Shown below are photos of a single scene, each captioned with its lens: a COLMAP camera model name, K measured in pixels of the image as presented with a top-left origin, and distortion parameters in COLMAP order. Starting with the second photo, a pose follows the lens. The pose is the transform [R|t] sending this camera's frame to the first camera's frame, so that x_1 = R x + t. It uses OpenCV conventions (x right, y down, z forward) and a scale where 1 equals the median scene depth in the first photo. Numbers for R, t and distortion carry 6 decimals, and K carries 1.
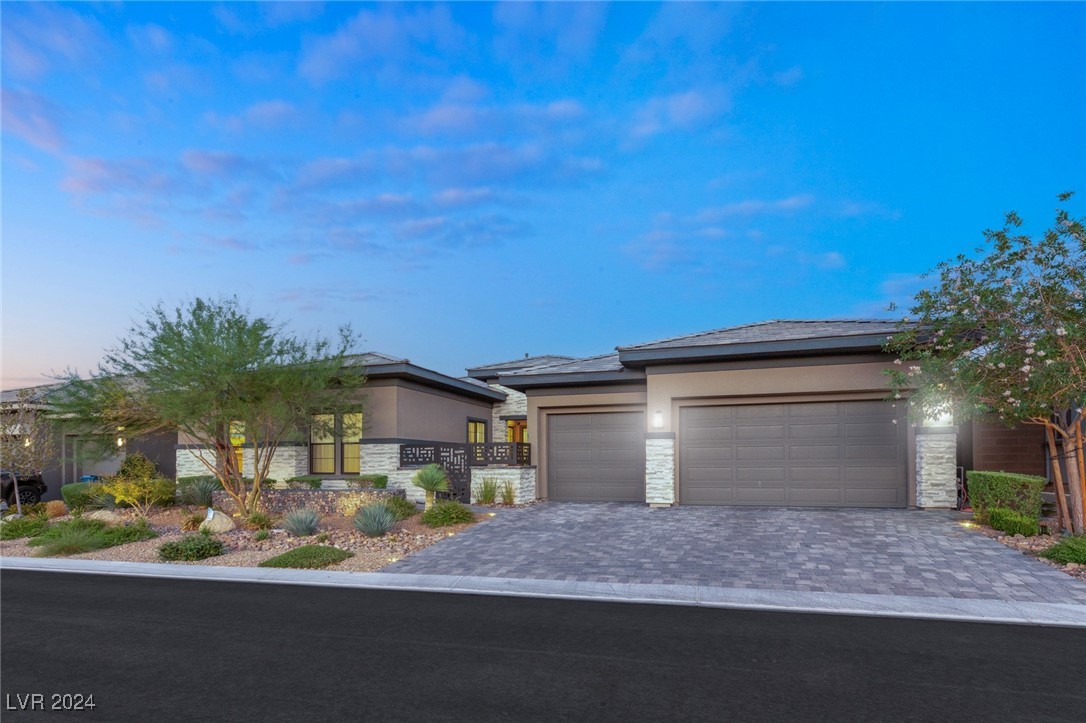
lens RADIAL K [[450.9, 0, 543.1], [0, 450.9, 374.9], [0, 0, 1]] dist [0.000742, -0.000247]
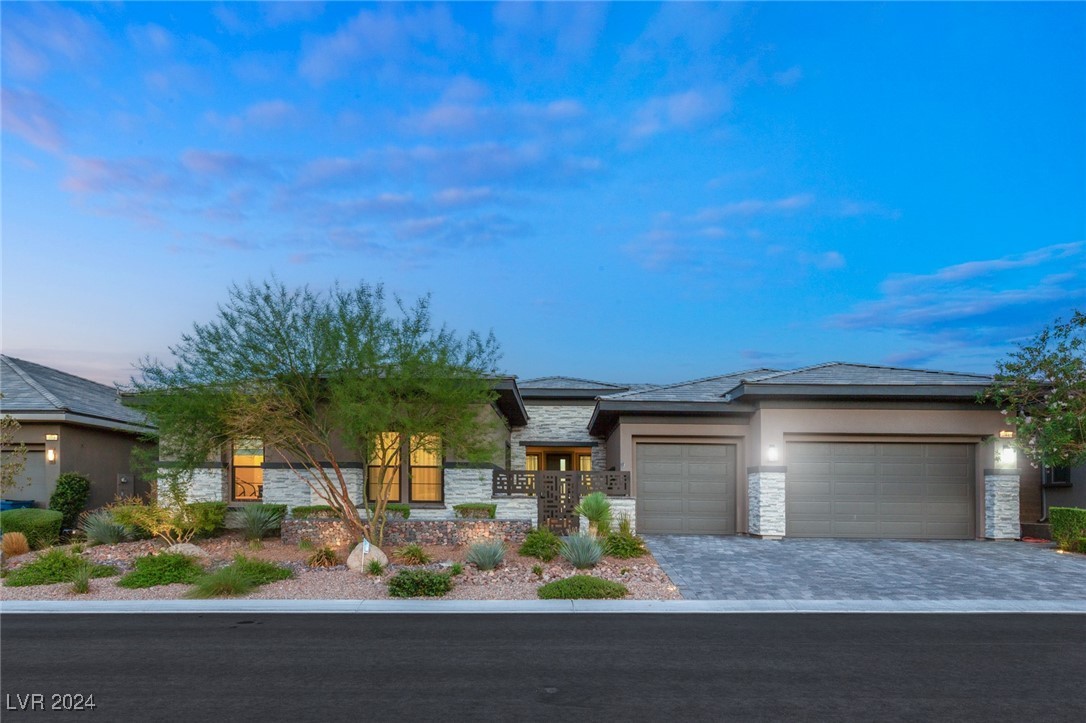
lens RADIAL K [[515.0, 0, 544.4], [0, 515.0, 385.2], [0, 0, 1]] dist [0.001576, 0.000043]
pose [[0.971804, 0.066930, 0.226091, -0.525577], [-0.062551, 0.997690, -0.026486, 0.008372], [-0.227342, 0.011597, 0.973746, -0.021829]]
